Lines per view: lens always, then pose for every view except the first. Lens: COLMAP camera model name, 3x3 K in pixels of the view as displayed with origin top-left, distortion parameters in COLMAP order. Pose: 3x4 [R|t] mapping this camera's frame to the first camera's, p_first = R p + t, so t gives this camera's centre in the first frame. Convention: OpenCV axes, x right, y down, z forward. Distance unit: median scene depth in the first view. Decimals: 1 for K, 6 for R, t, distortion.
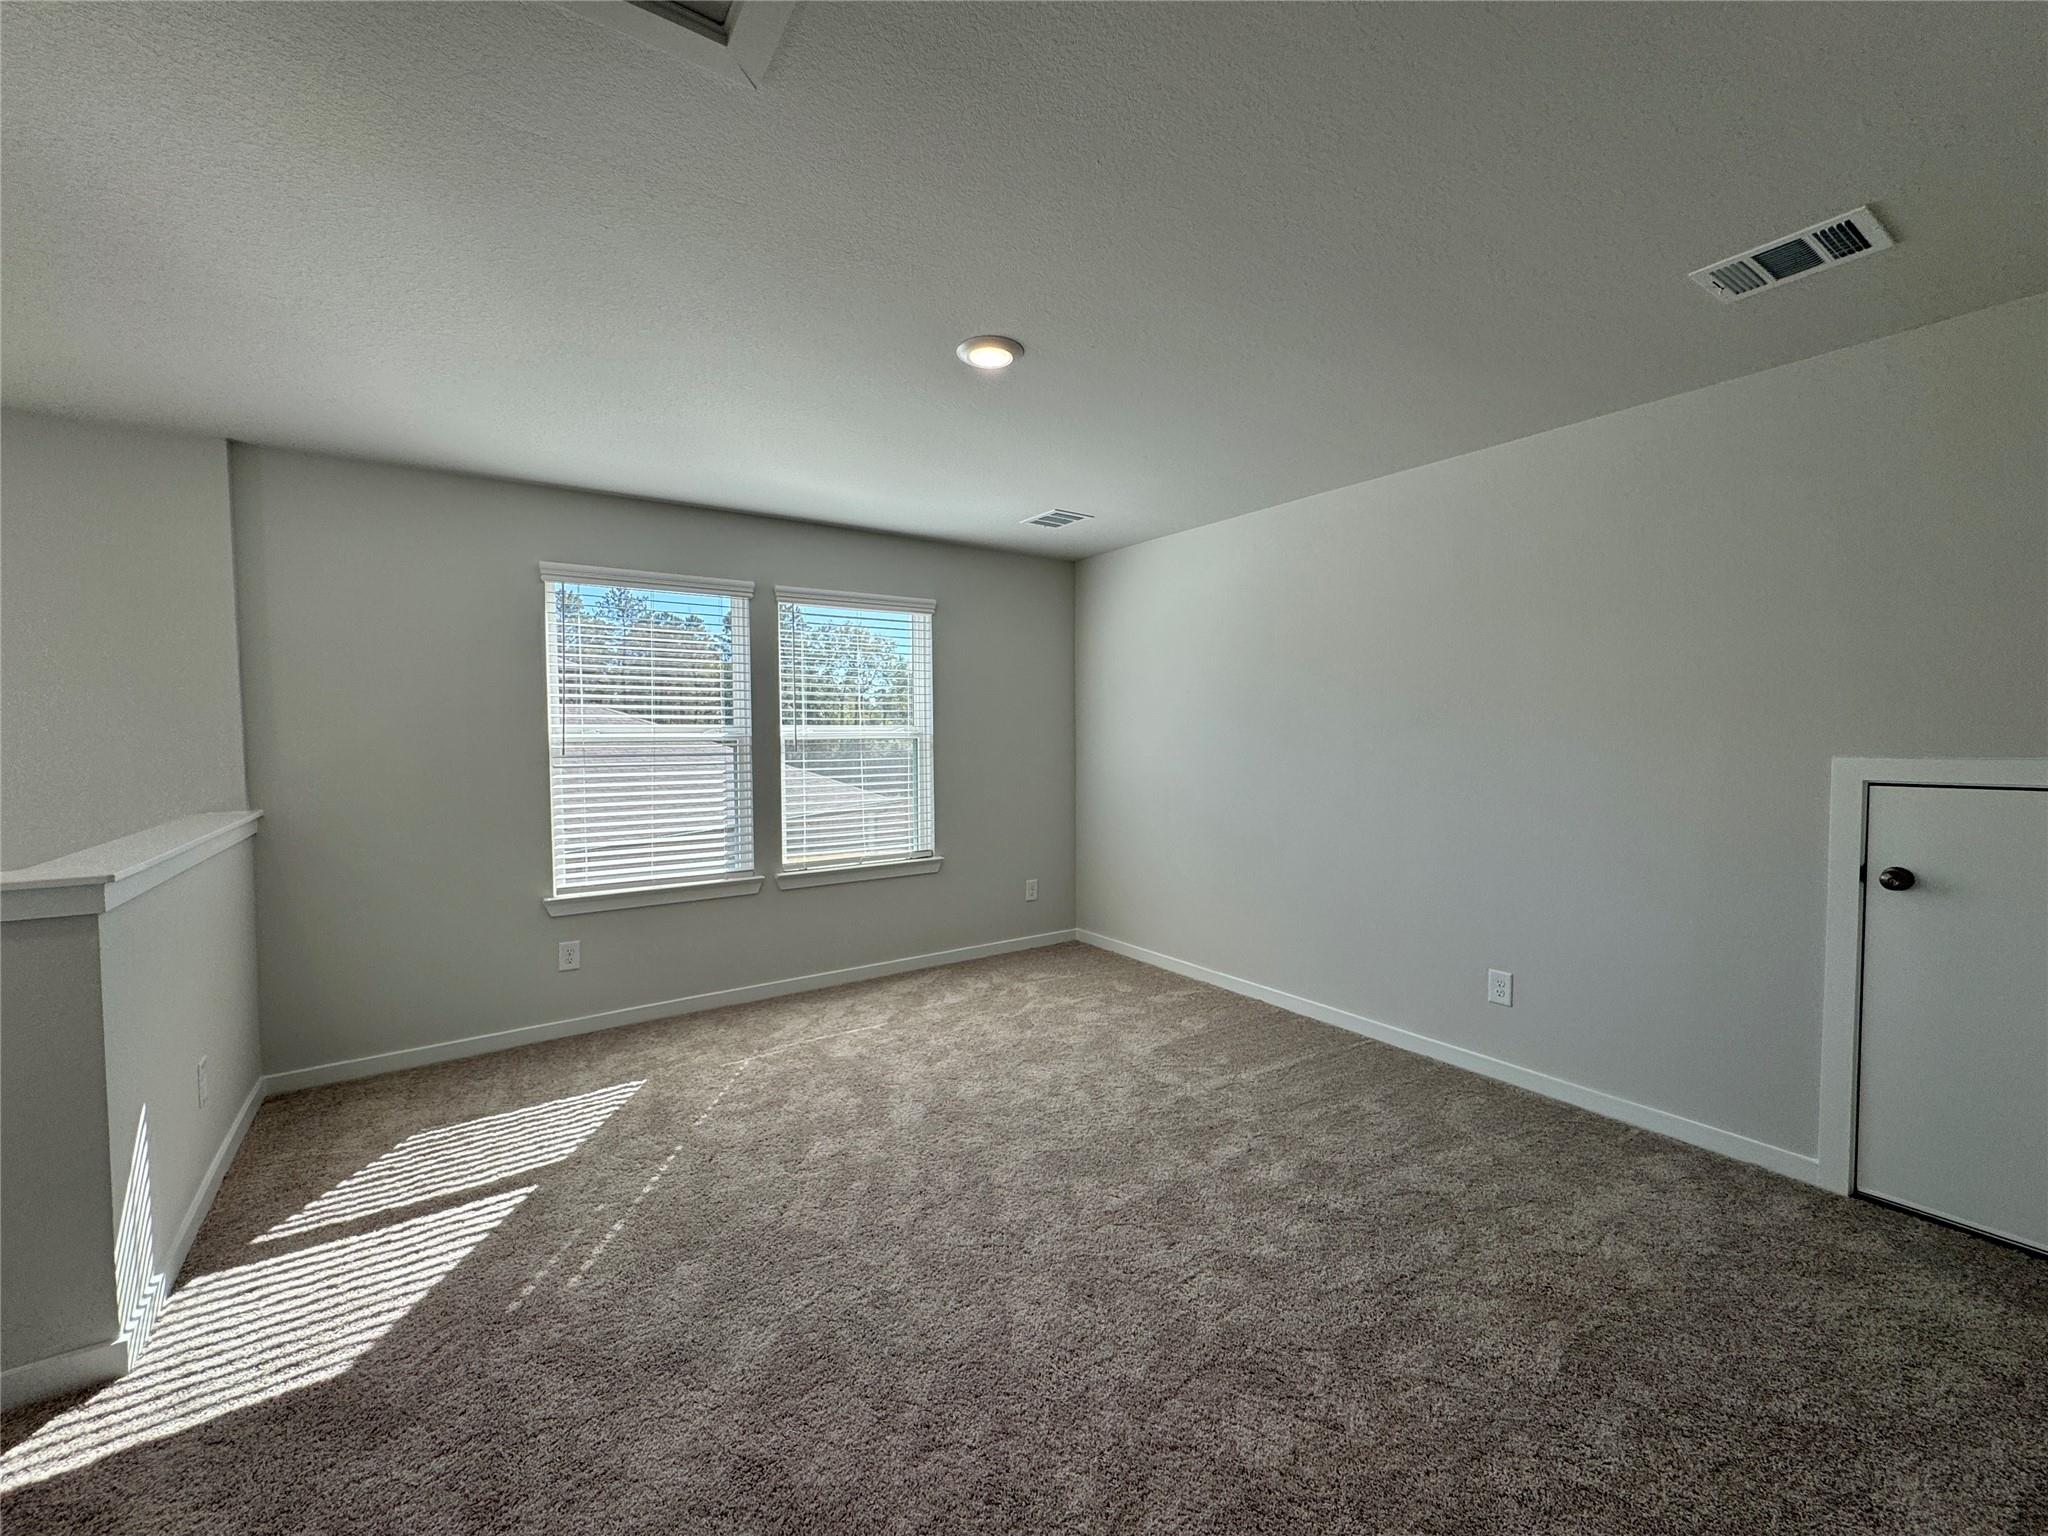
lens RADIAL K [[815.0, 0, 1024.0], [0, 815.0, 768.0], [0, 0, 1]] dist [0.000213, -0.000344]
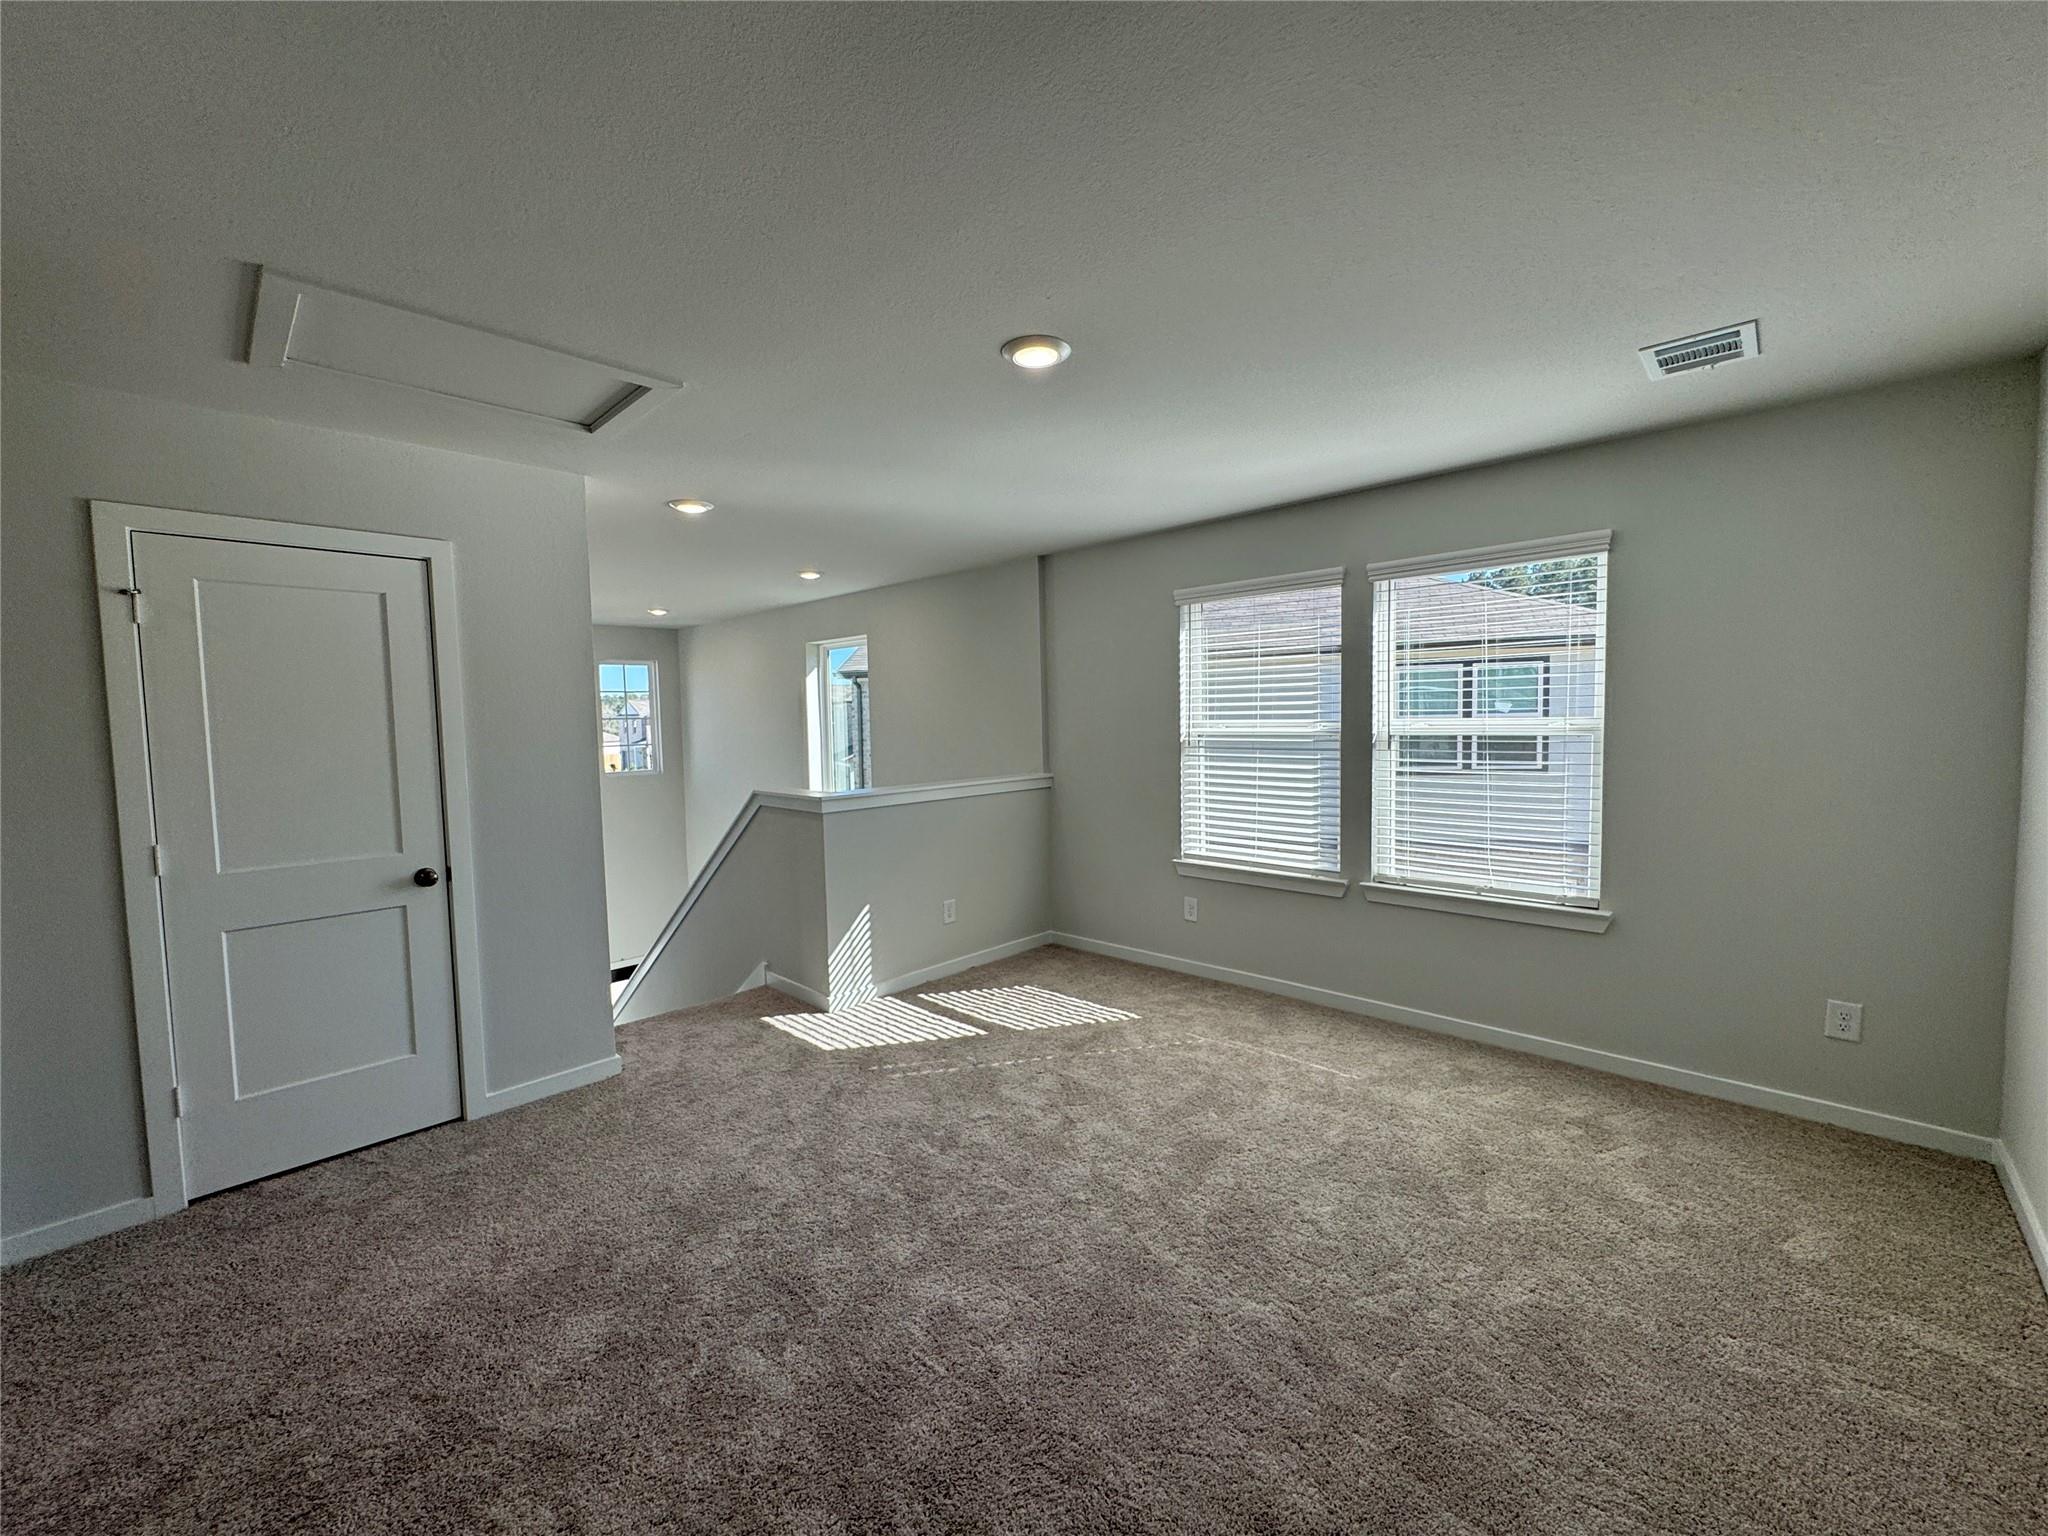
lens RADIAL K [[815.0, 0, 1024.0], [0, 815.0, 768.0], [0, 0, 1]] dist [0.000213, -0.000344]
pose [[0.199663, 0.061085, -0.977959, 0.674712], [-0.024682, 0.998052, 0.057301, -0.054260], [0.979554, 0.012697, 0.200782, 0.583739]]
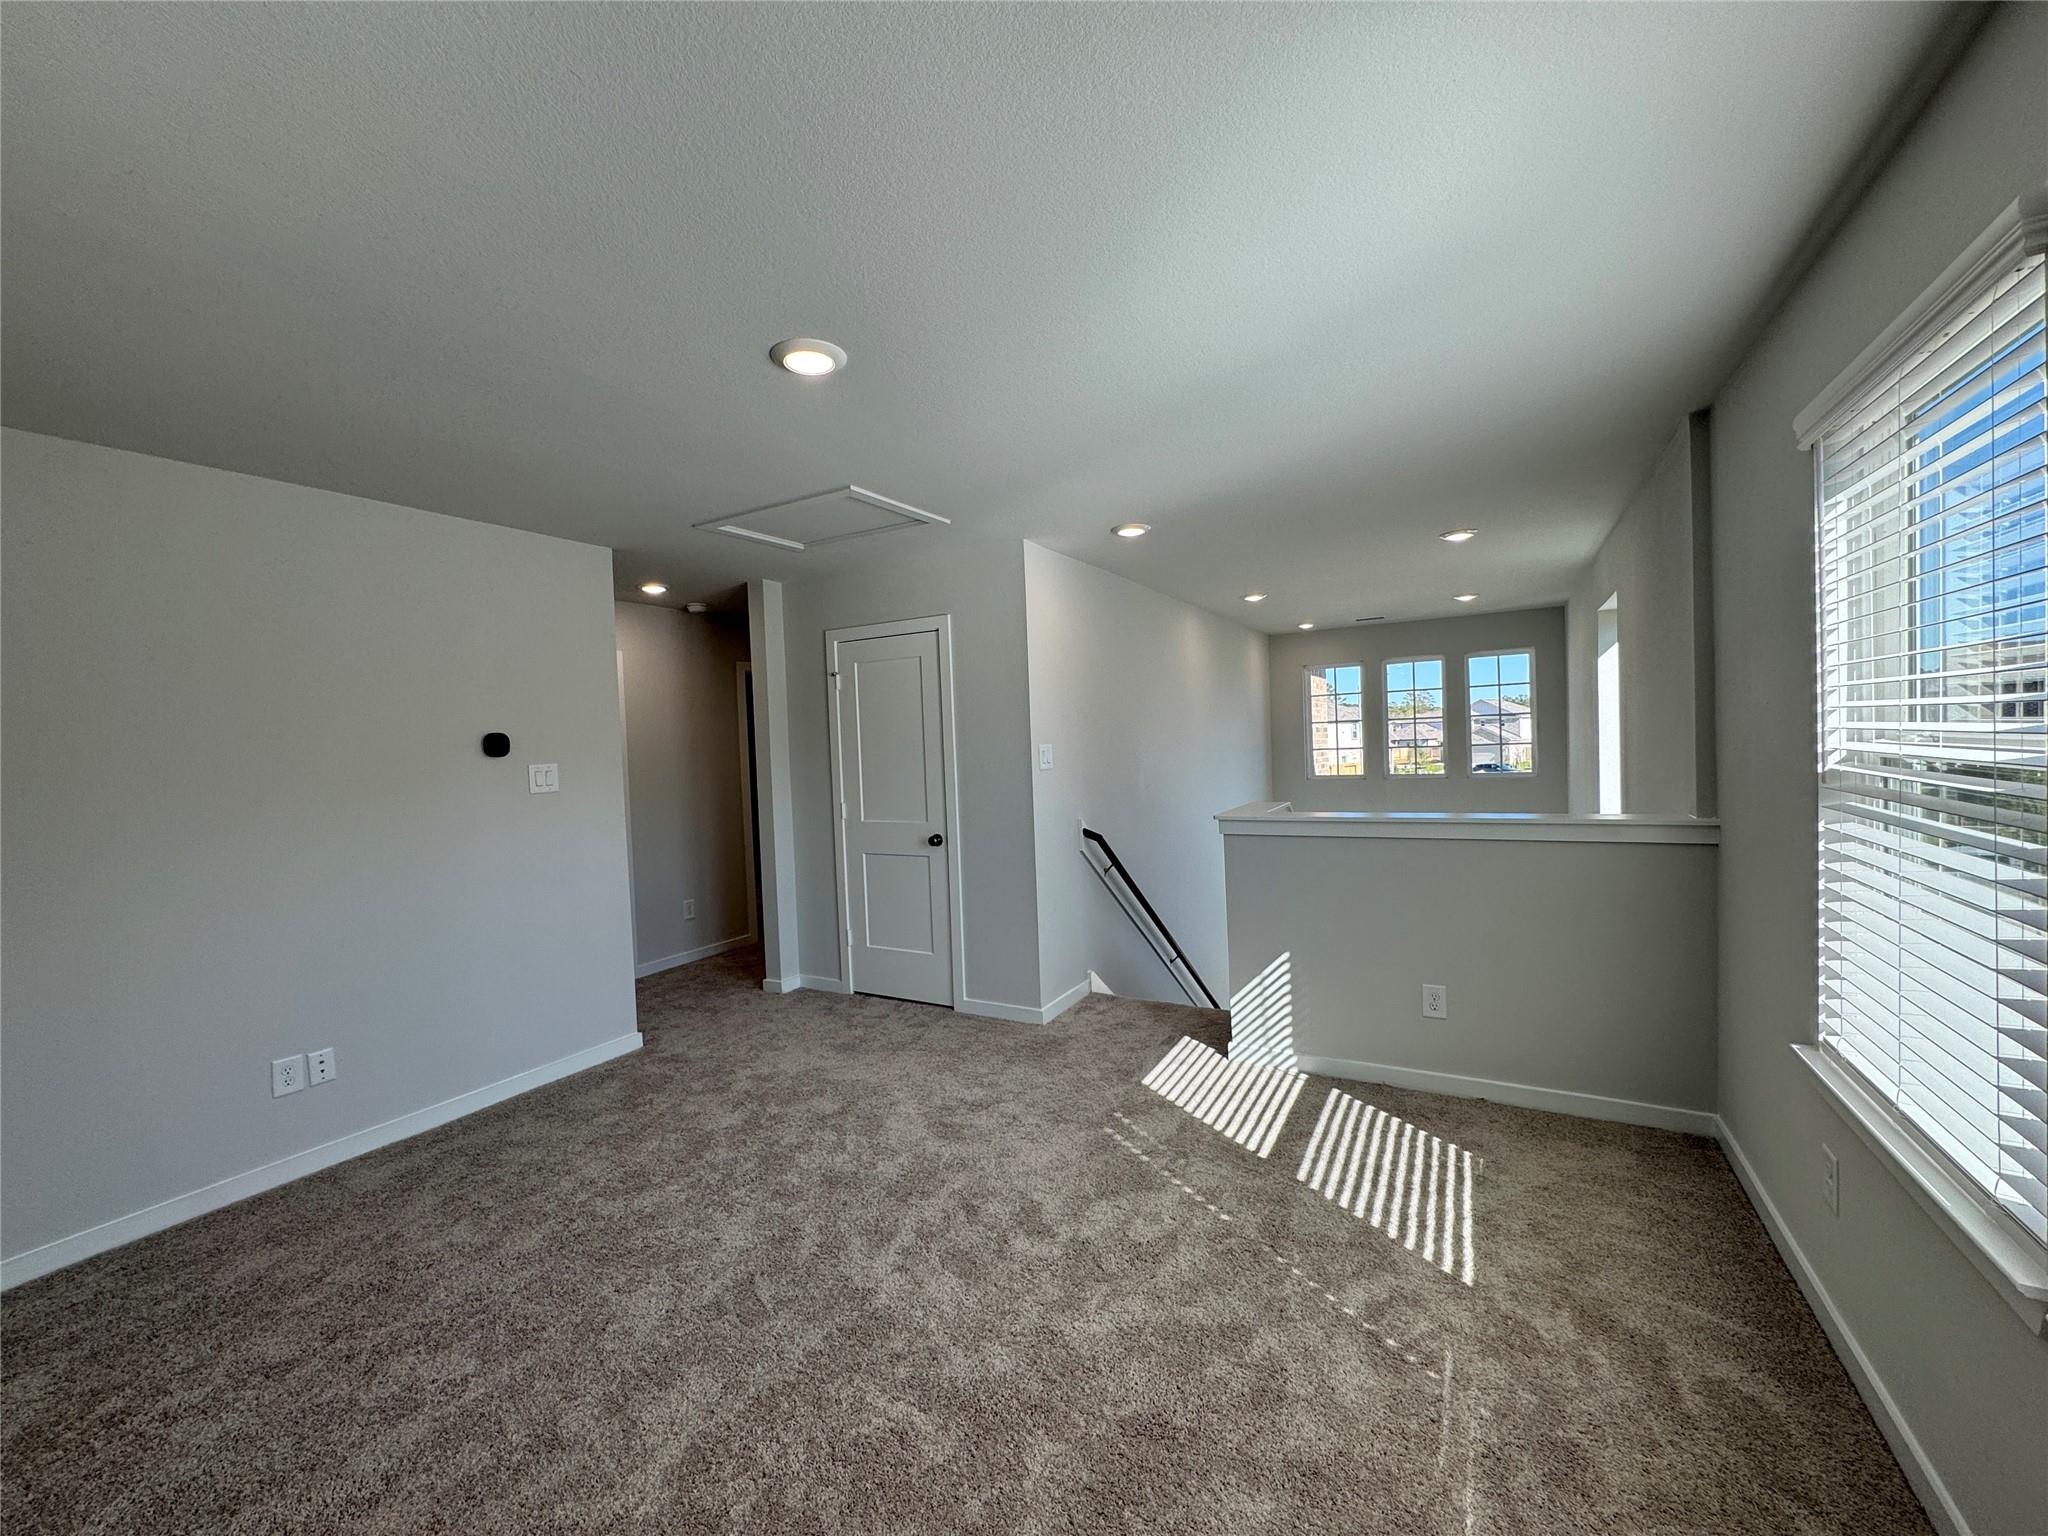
lens RADIAL K [[819.0, 0, 1020.5], [0, 819.0, 767.5], [0, 0, 1]] dist [-0.002336, -0.000009]
pose [[-0.899834, 0.057023, -0.432489, 0.121722], [0.026005, 0.996668, 0.077303, -0.089842], [0.435456, 0.058313, -0.898319, 1.414829]]
